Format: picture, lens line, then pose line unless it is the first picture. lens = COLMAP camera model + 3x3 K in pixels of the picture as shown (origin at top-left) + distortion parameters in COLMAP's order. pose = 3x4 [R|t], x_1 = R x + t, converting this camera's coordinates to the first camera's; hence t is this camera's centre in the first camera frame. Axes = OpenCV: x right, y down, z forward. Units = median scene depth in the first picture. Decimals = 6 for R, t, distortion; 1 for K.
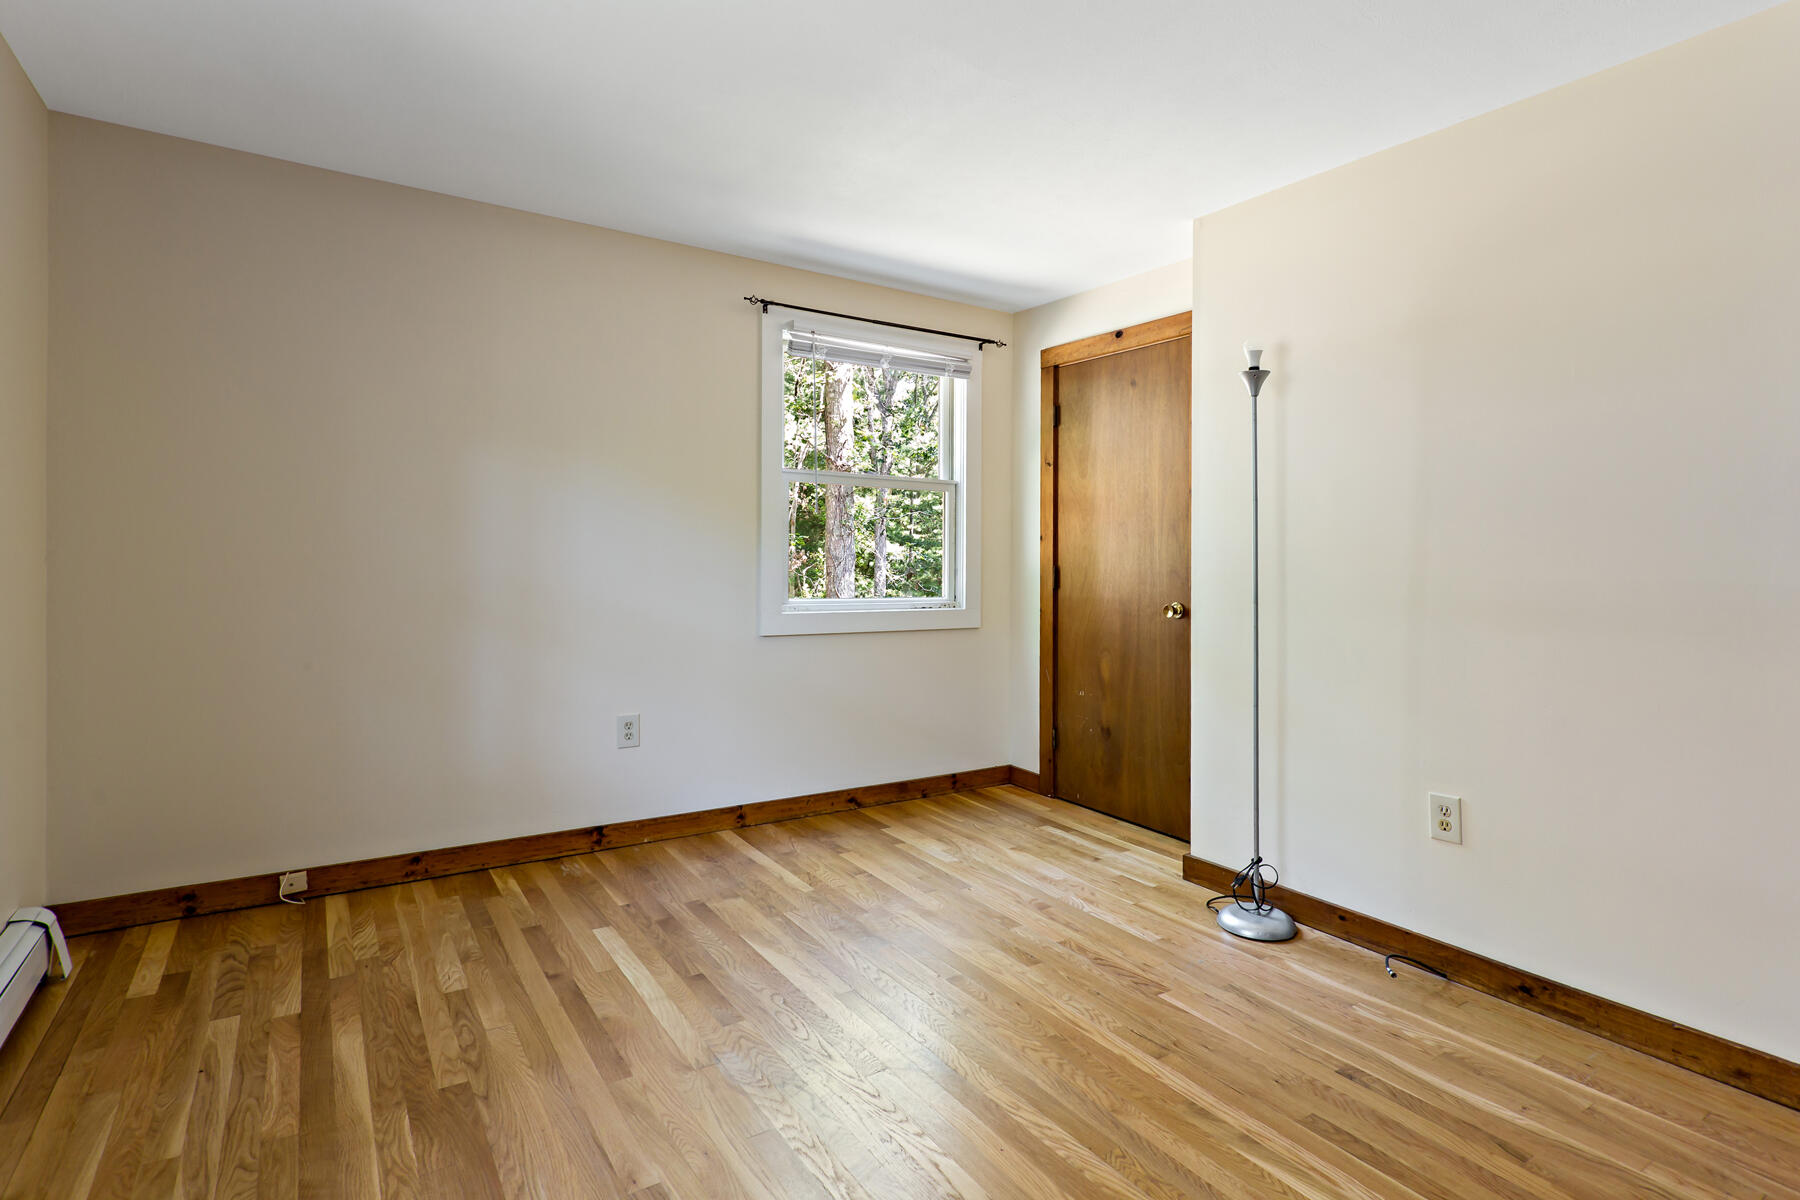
lens RADIAL K [[918.0, 0, 851.9], [0, 918.0, 545.4], [0, 0, 1]] dist [0.001220, 0.000792]
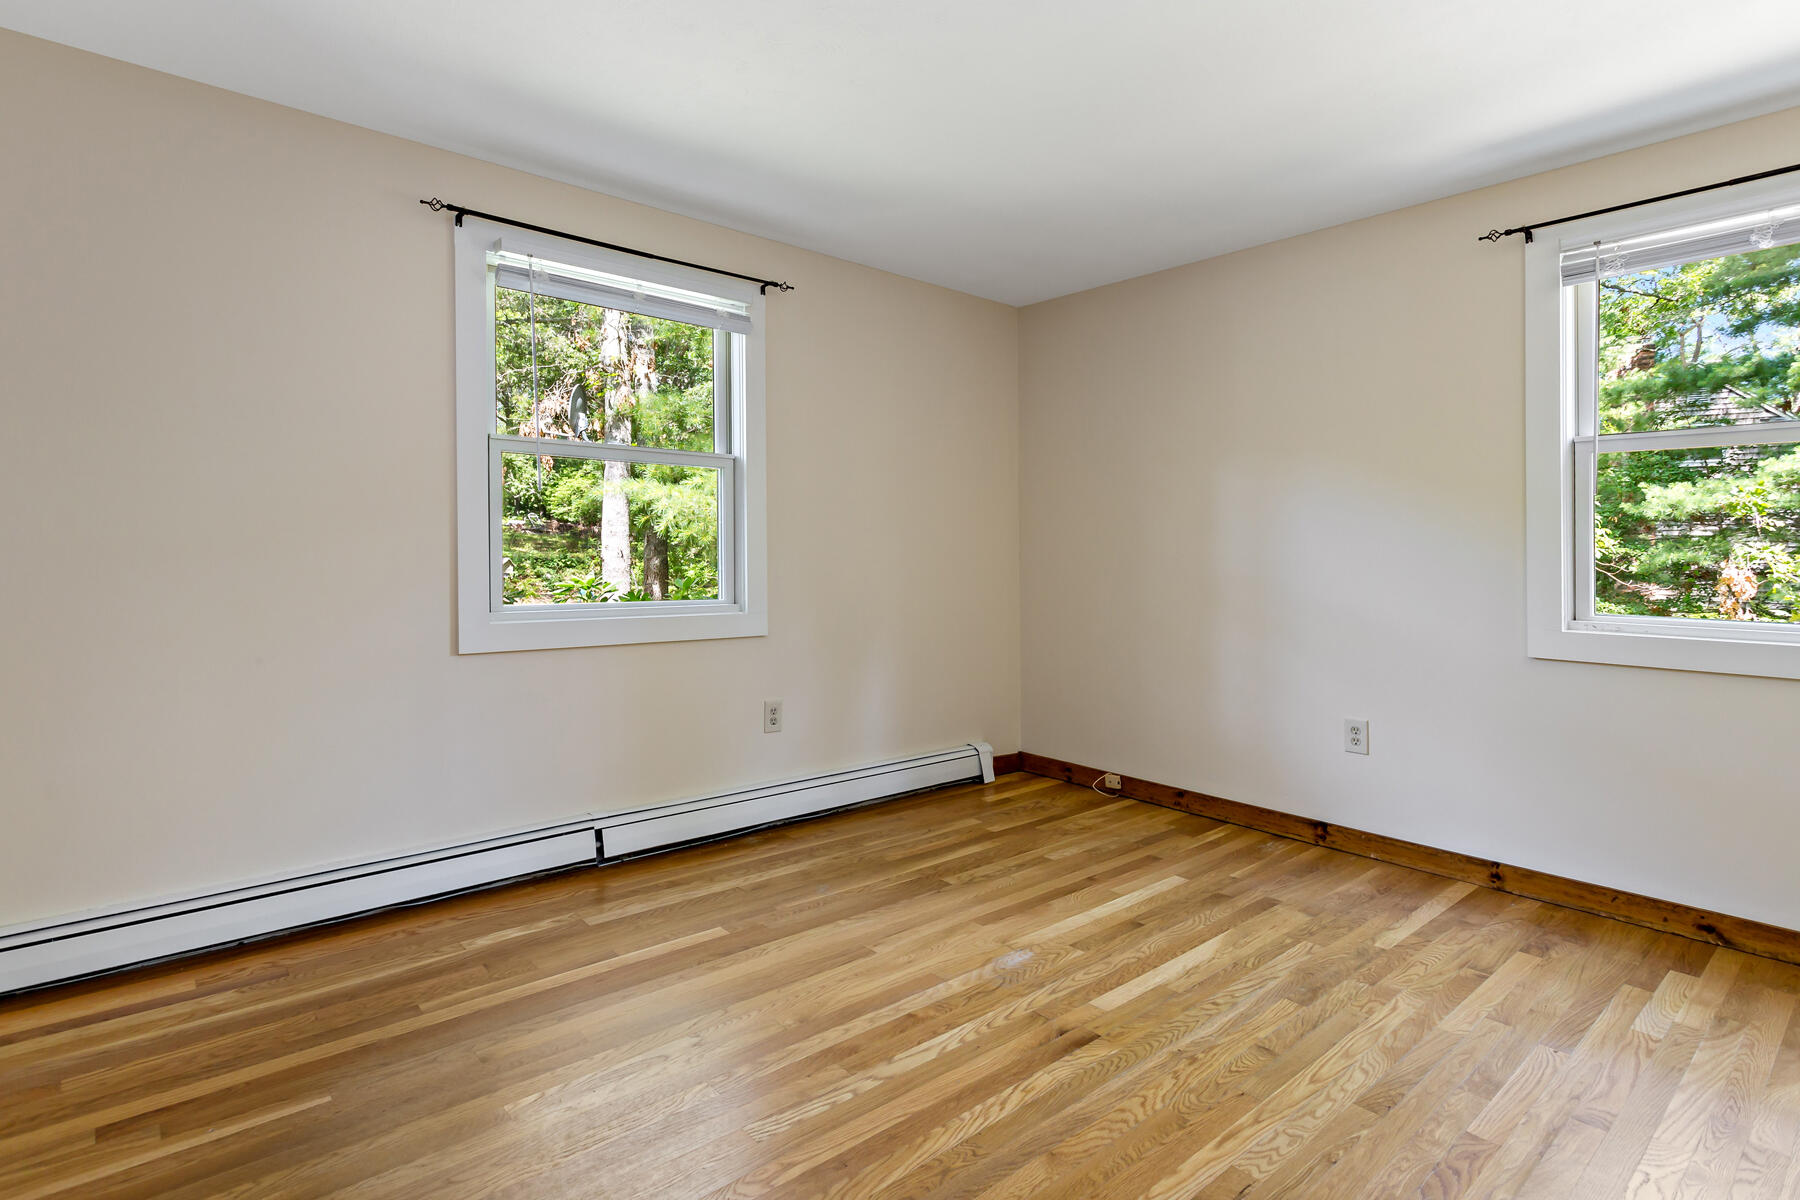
lens RADIAL K [[870.8, 0, 907.0], [0, 870.8, 562.0], [0, 0, 1]] dist [0.002892, 0.000401]
pose [[0.162507, -0.003607, -0.986701, 0.698826], [0.003763, 0.999988, -0.003036, 0.023500], [0.986700, -0.003220, 0.162518, 0.456302]]
